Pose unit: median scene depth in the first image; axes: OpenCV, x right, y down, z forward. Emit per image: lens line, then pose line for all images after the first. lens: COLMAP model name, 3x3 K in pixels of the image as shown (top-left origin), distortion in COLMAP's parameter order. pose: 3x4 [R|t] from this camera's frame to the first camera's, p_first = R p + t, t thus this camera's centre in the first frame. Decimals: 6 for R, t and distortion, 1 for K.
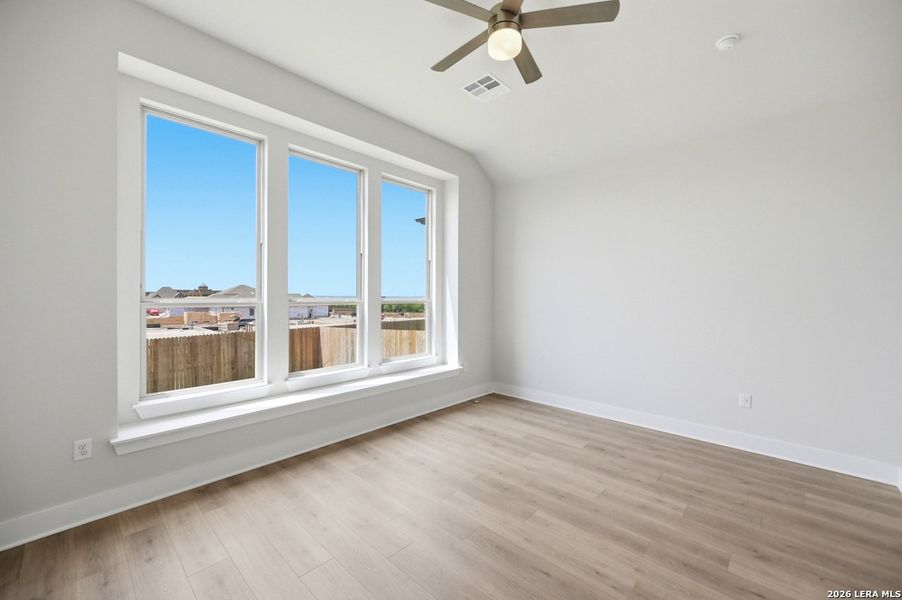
lens RADIAL K [[362.5, 0, 453.0], [0, 362.5, 295.1], [0, 0, 1]] dist [-0.000064, -0.000022]
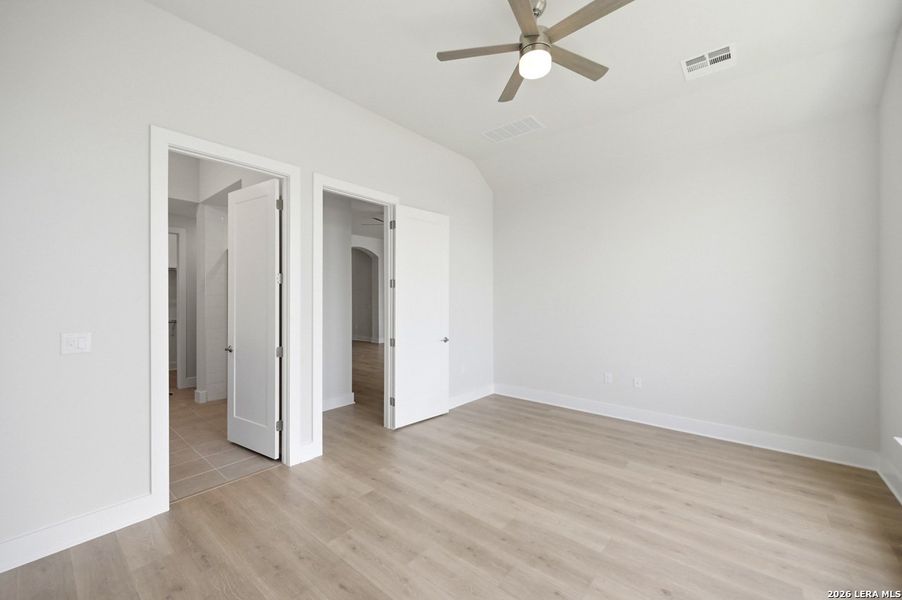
lens RADIAL K [[362.5, 0, 453.0], [0, 362.5, 295.1], [0, 0, 1]] dist [-0.000064, -0.000022]
pose [[-0.999026, -0.004415, -0.043901, 0.408742], [-0.004323, 0.999988, -0.002201, -0.008077], [0.043910, -0.002009, -0.999033, 1.960751]]
